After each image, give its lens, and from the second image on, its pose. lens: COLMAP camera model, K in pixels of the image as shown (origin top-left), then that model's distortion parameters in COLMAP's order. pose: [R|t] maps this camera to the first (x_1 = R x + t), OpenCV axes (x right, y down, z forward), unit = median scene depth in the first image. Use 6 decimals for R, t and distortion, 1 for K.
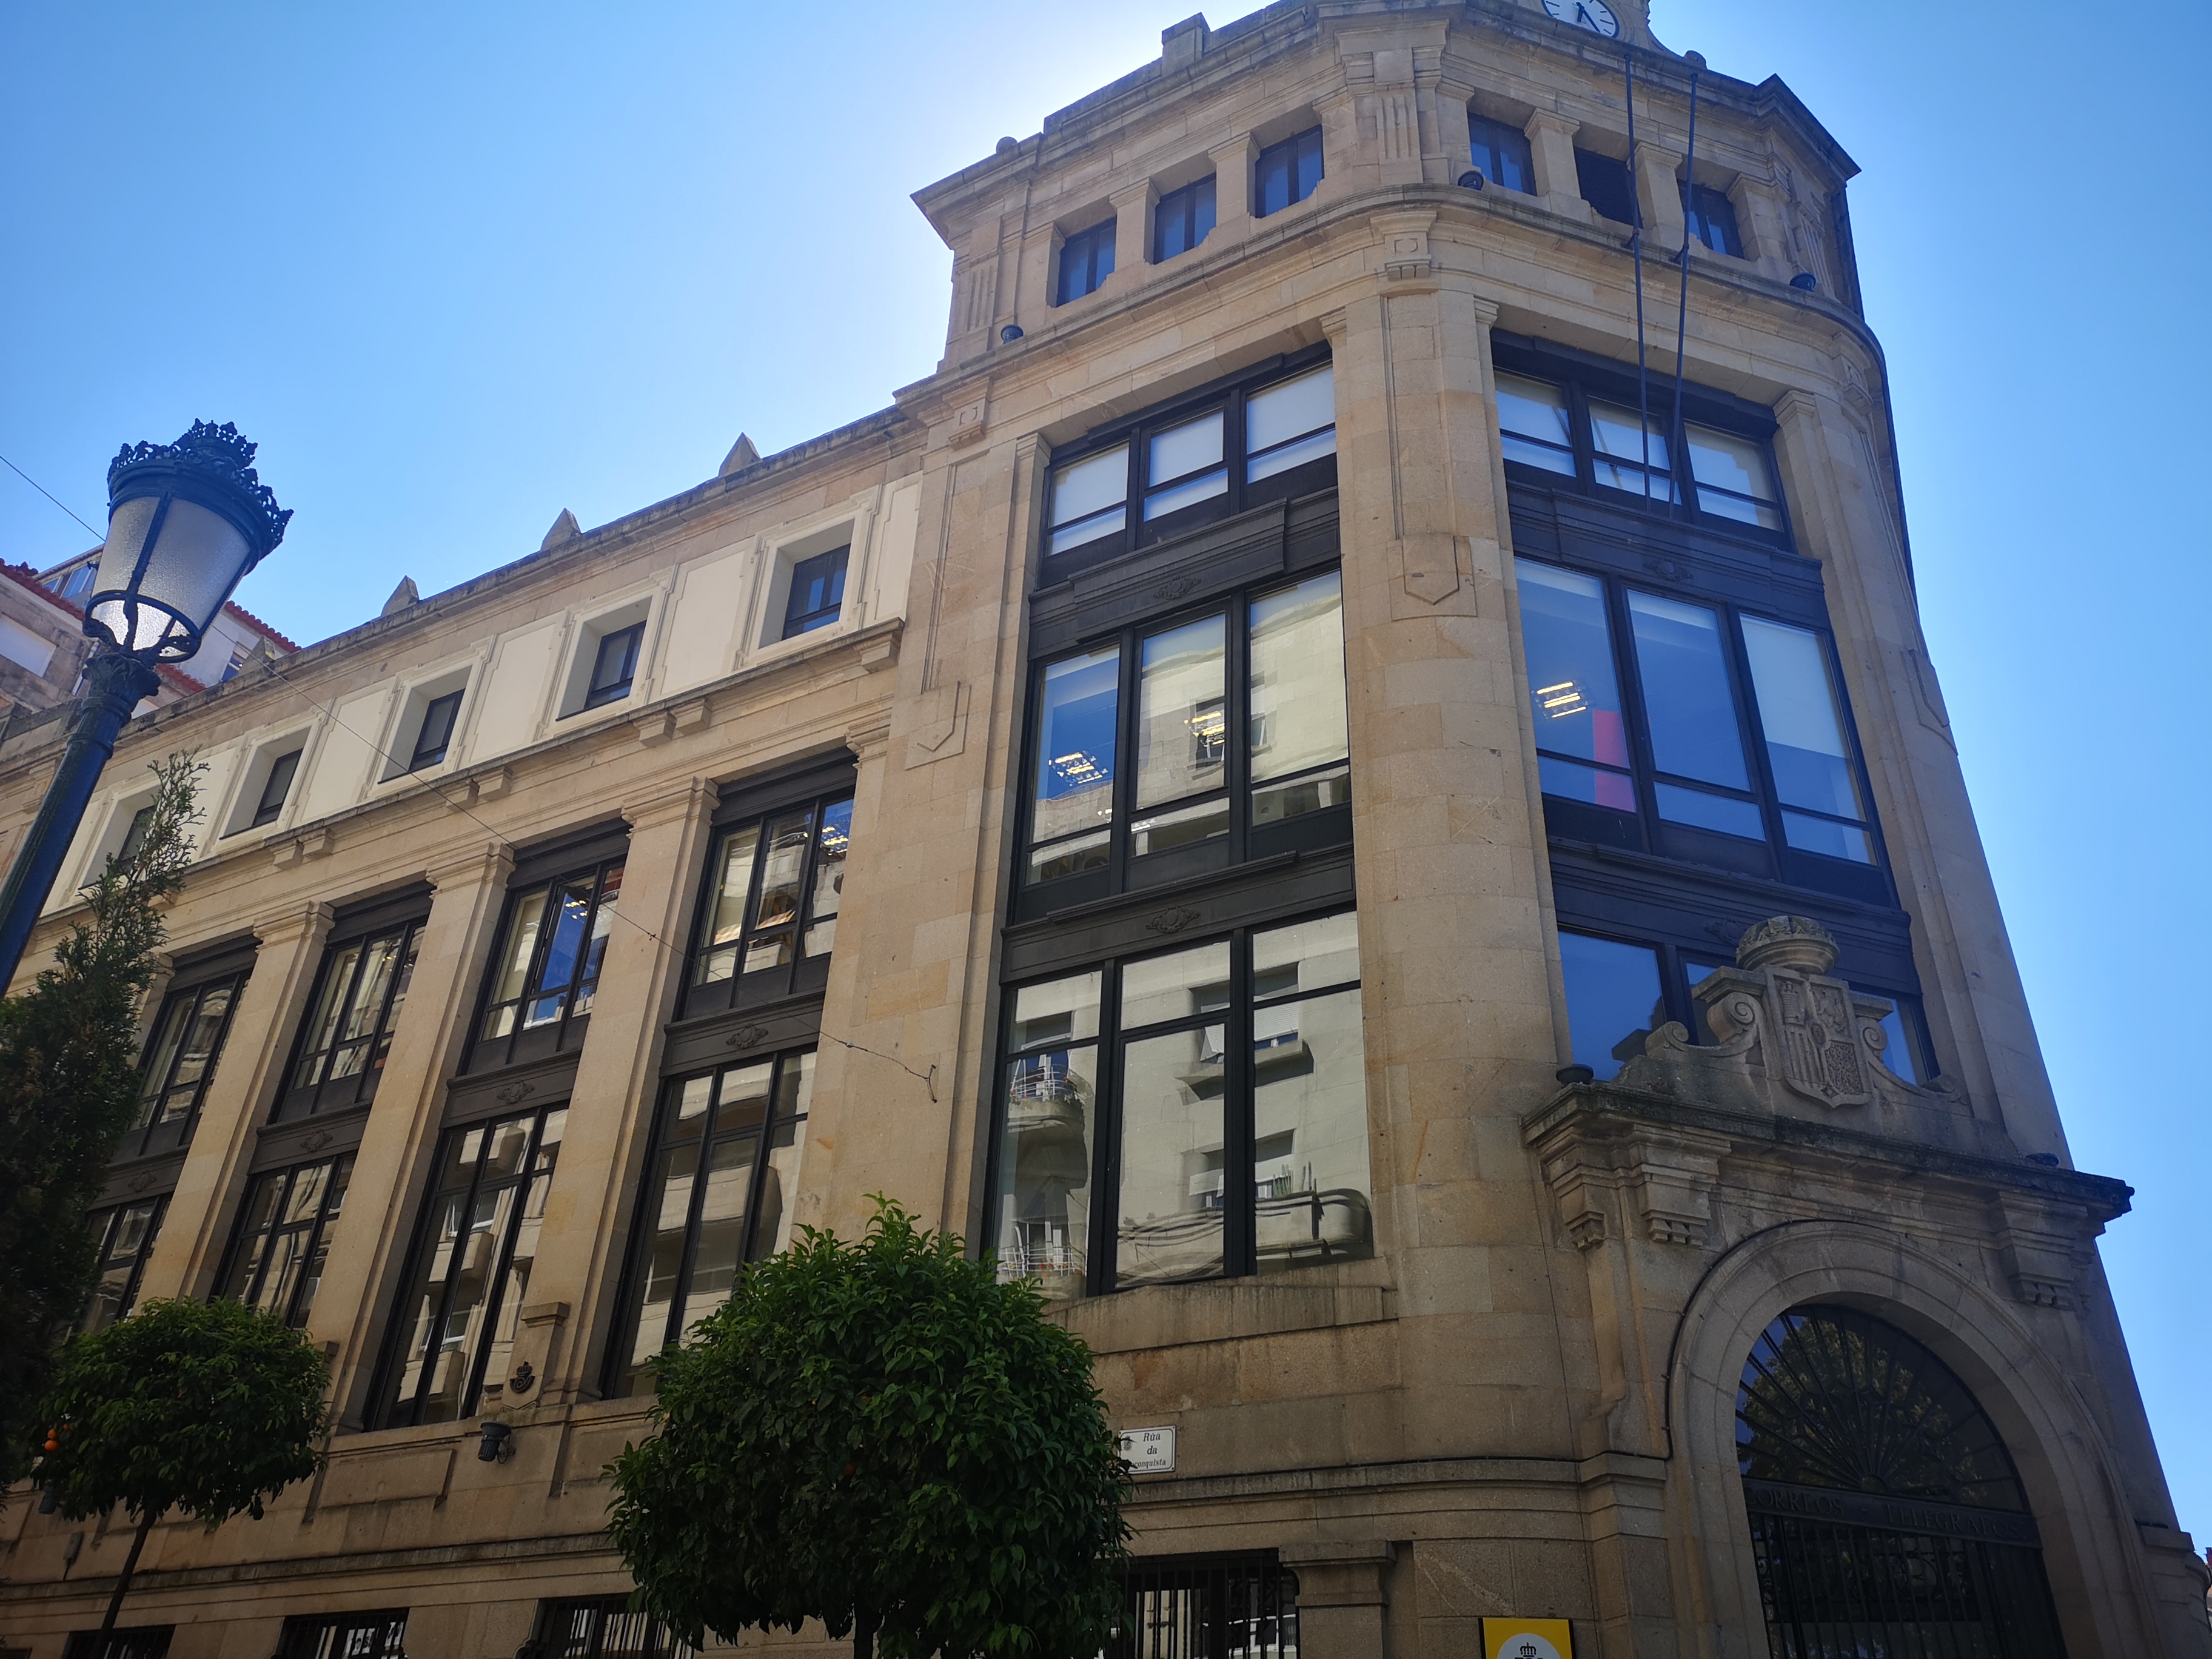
lens RADIAL K [[1716.5, 0, 1118.5], [0, 1716.5, 857.0], [0, 0, 1]] dist [0.071917, -0.070502]
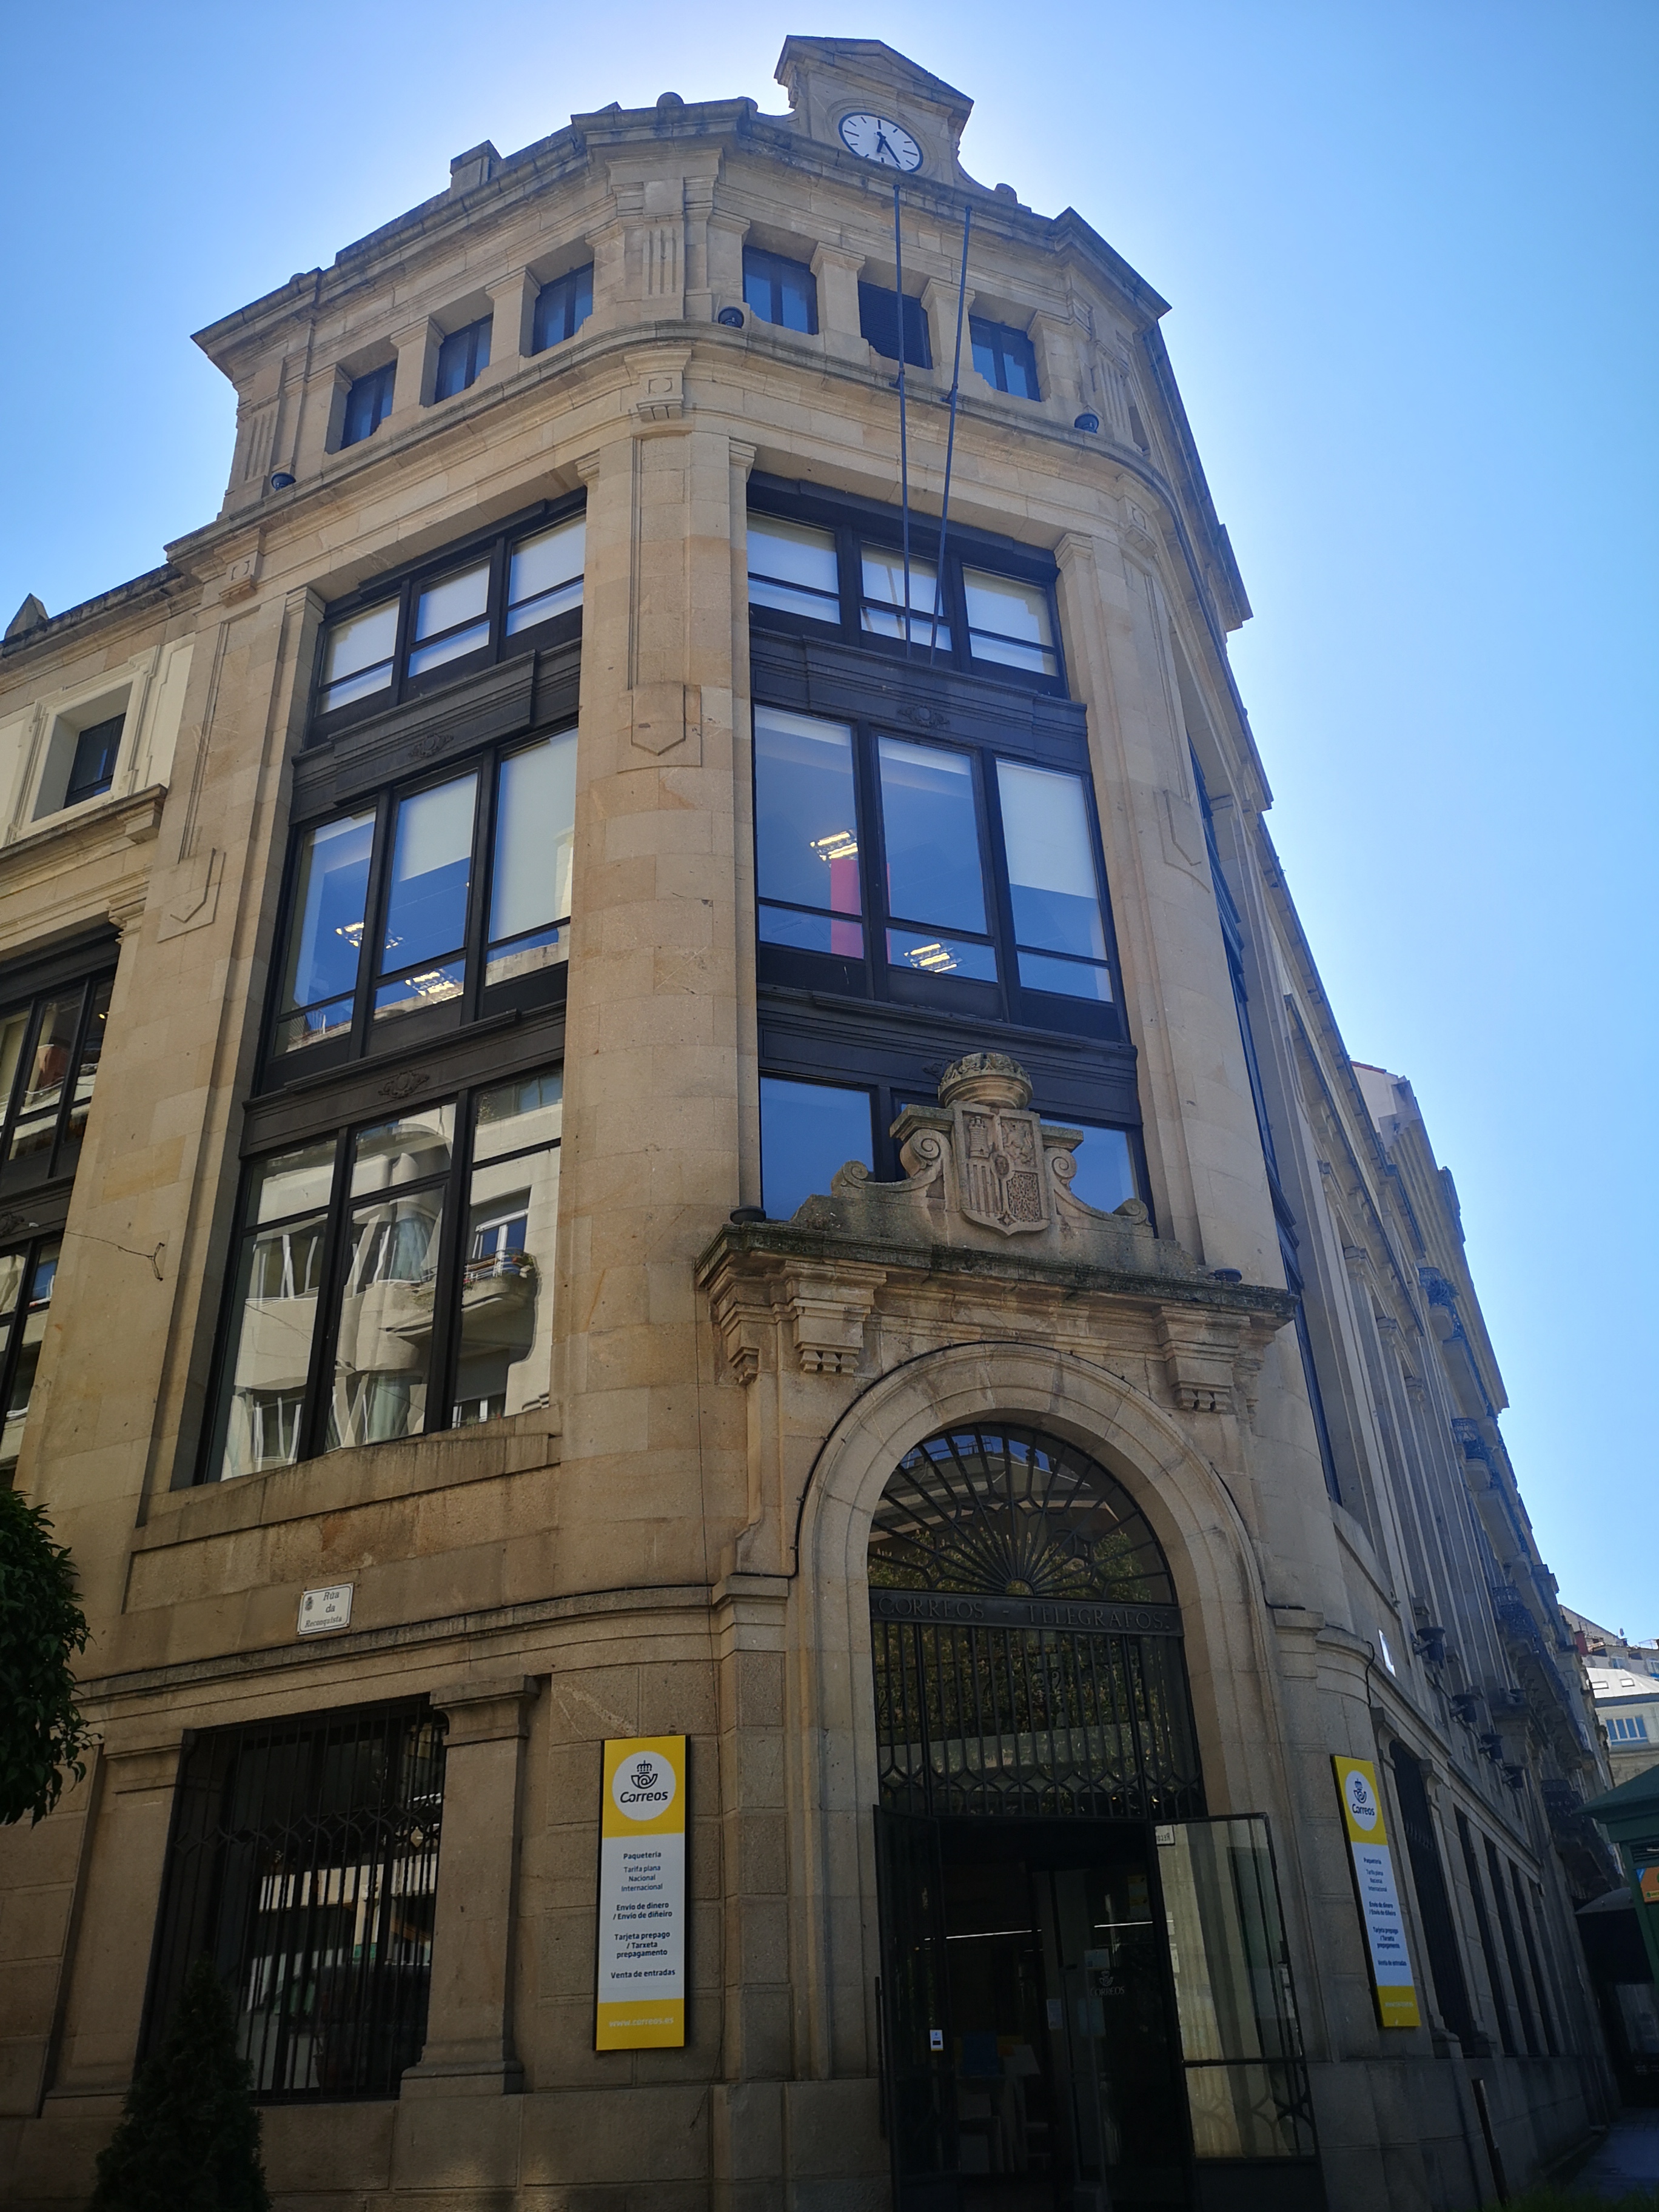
lens RADIAL K [[1716.5, 0, 833.8], [0, 1716.5, 1140.6], [0, 0, 1]] dist [0.071917, -0.070502]
pose [[0.995812, -0.045876, 0.079080, 0.187522], [0.040853, 0.997113, 0.064000, 0.014693], [-0.081788, -0.060502, 0.994812, -0.008340]]
